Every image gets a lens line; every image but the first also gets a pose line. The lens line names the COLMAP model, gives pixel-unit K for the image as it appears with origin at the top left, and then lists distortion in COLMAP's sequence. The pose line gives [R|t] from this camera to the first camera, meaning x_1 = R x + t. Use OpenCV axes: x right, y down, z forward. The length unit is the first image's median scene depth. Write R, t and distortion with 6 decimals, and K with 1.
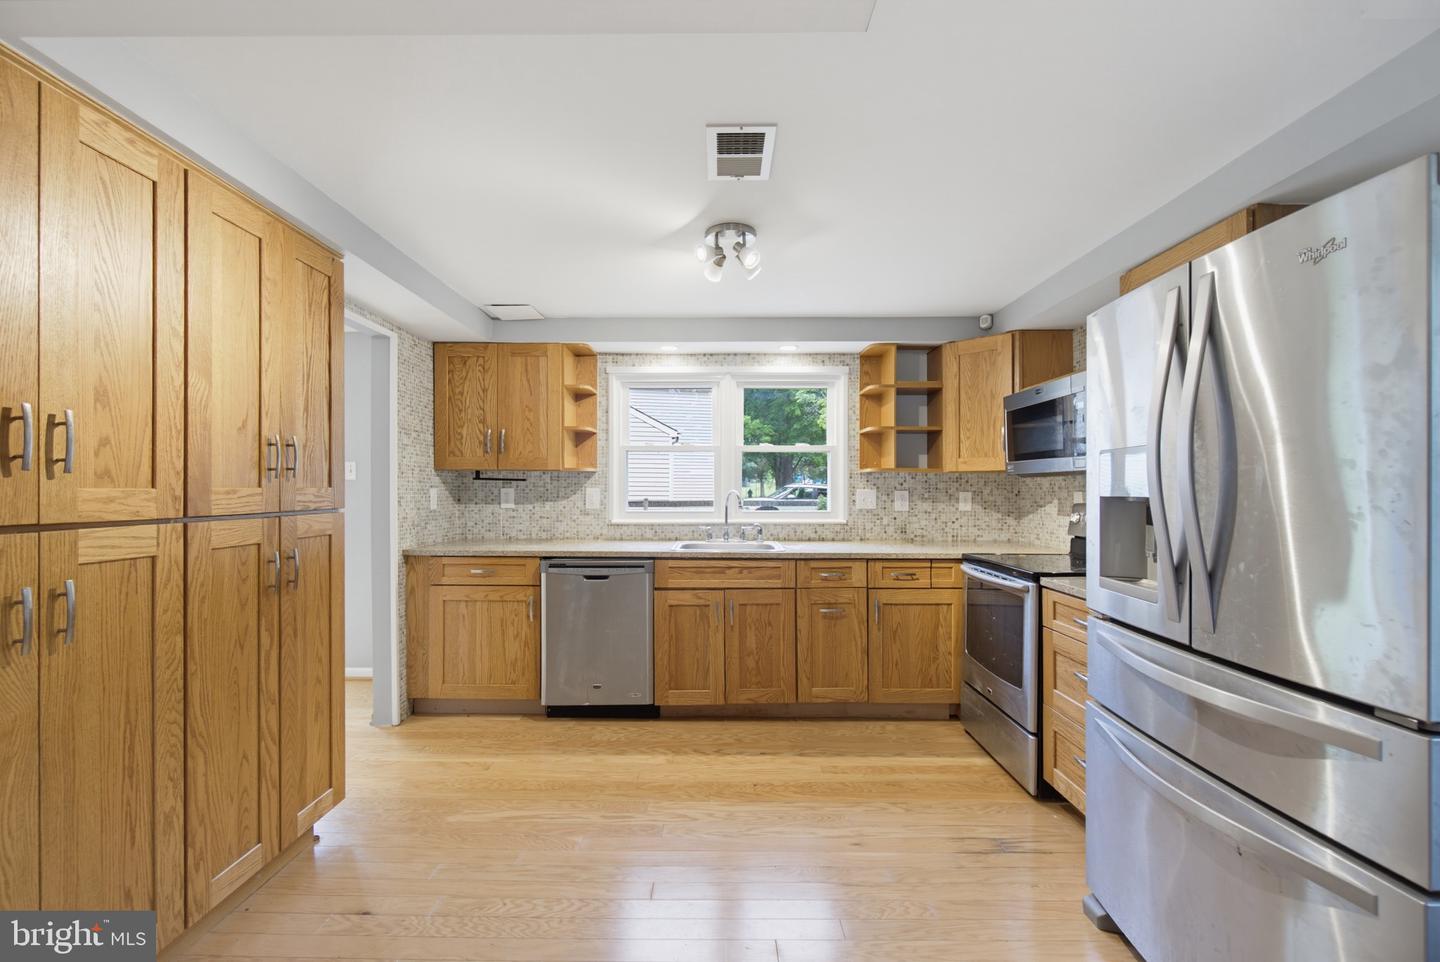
lens RADIAL K [[623.8, 0, 715.8], [0, 623.8, 488.1], [0, 0, 1]] dist [0.000343, 0.000162]
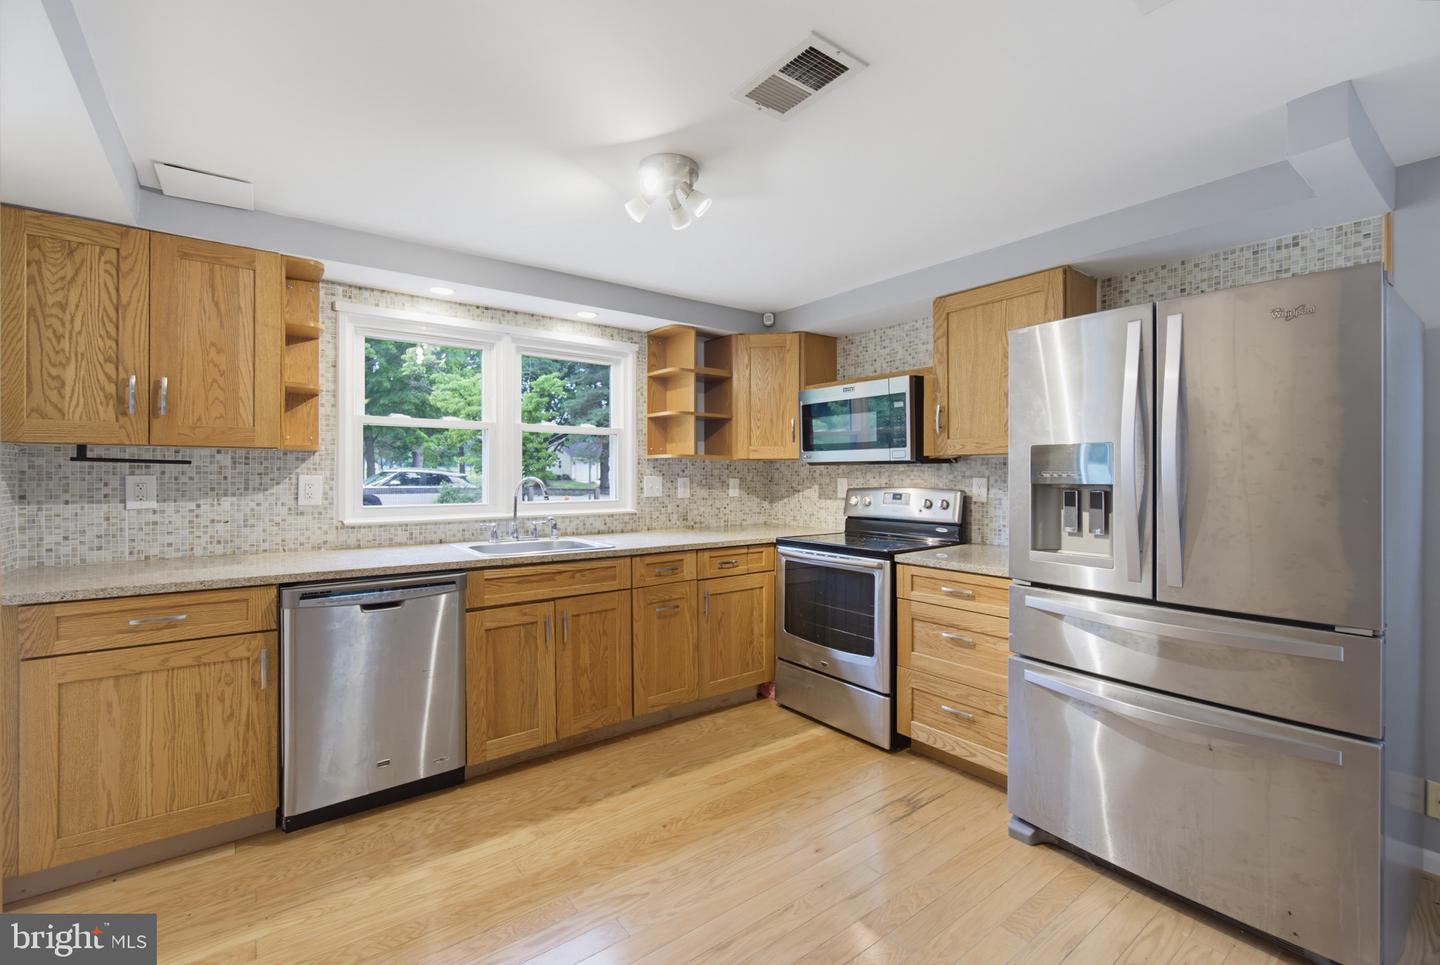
lens RADIAL K [[624.6, 0, 714.4], [0, 624.6, 472.9], [0, 0, 1]] dist [0.001098, 0.000305]
pose [[0.793208, 0.001077, 0.608950, -0.316024], [-0.001075, 0.999999, -0.000368, -0.003265], [-0.608950, -0.000363, 0.793208, 0.224053]]
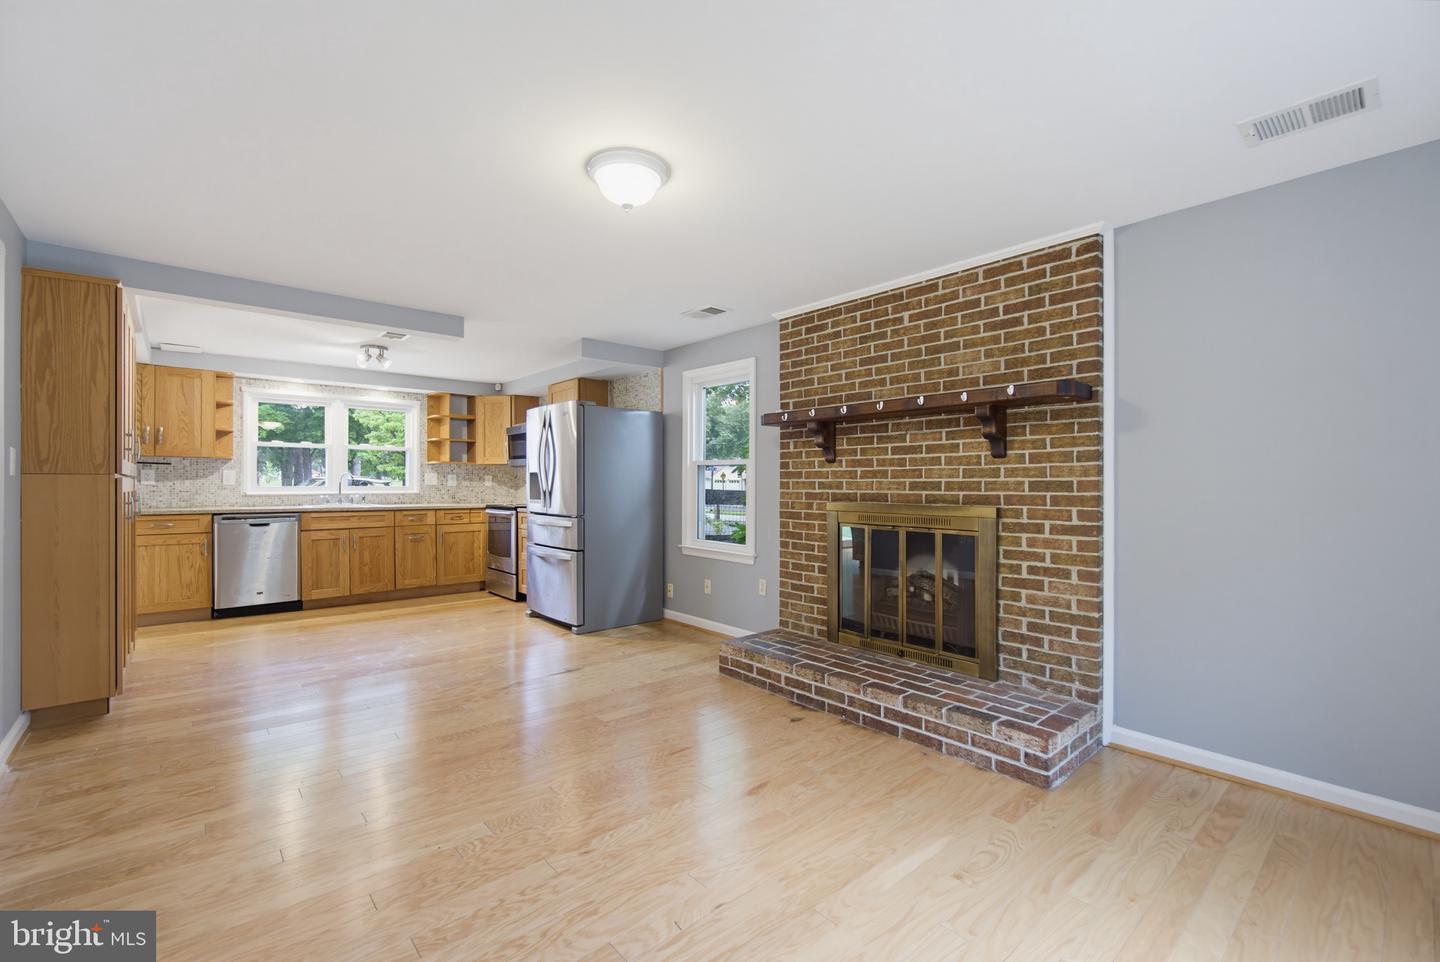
lens RADIAL K [[619.2, 0, 722.7], [0, 619.2, 485.1], [0, 0, 1]] dist [-0.004849, 0.000190]
pose [[0.745000, -0.000703, 0.667064, -0.357838], [-0.001447, 0.999995, 0.002670, 0.033730], [-0.667062, -0.002955, 0.744996, -0.971051]]
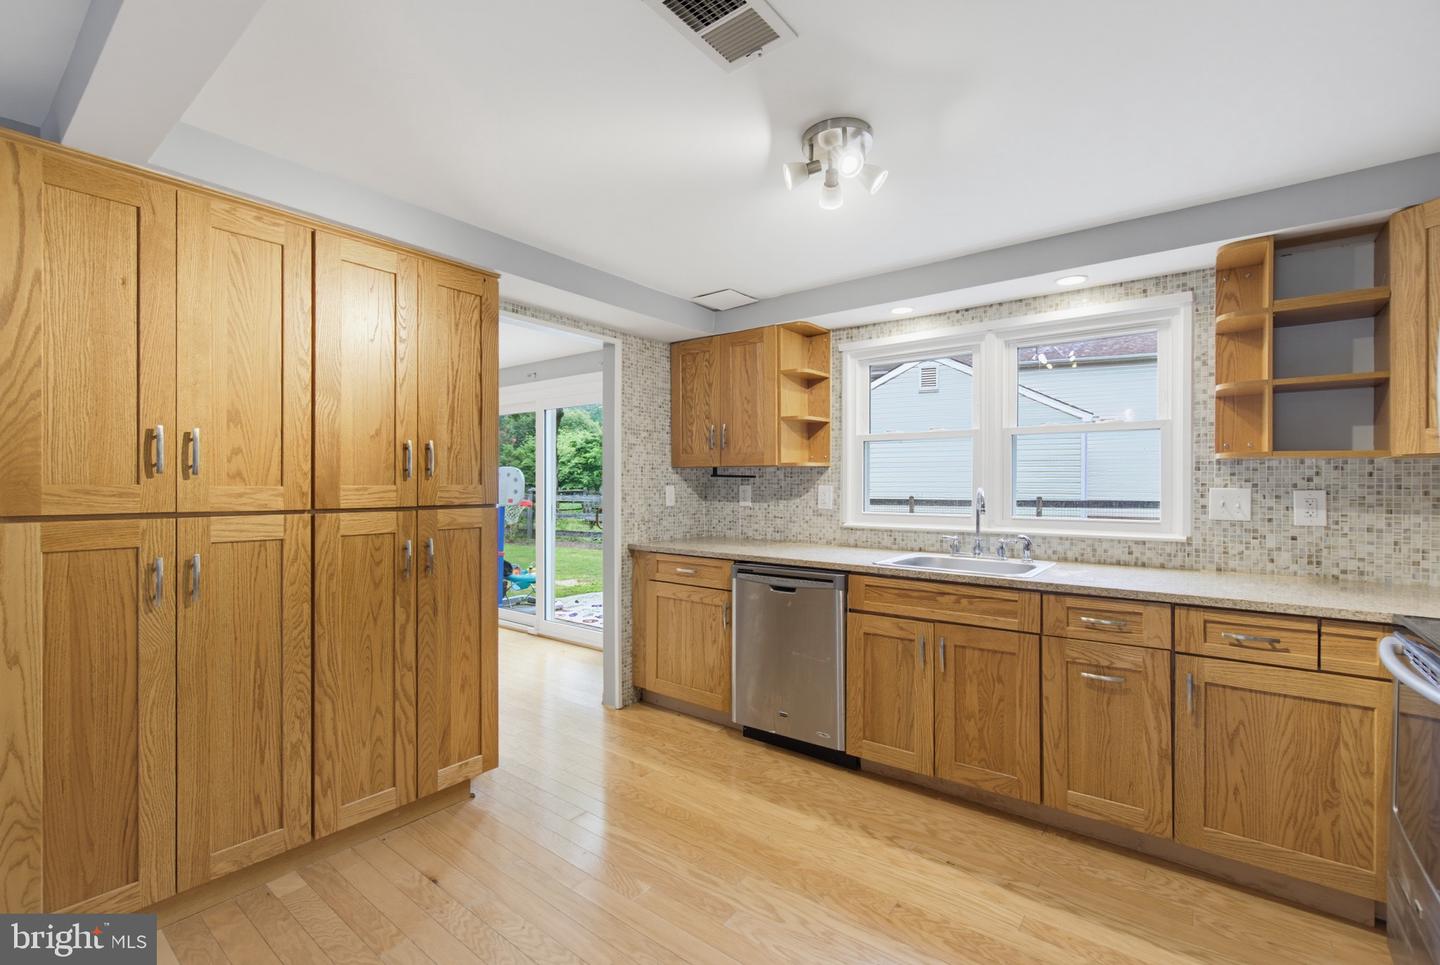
lens RADIAL K [[636.1, 0, 705.5], [0, 636.1, 484.8], [0, 0, 1]] dist [-0.000194, 0.000625]
pose [[0.786217, 0.000542, -0.617951, 0.265836], [-0.000261, 1.000000, 0.000545, -0.001508], [0.617951, -0.000267, 0.786217, 0.234369]]
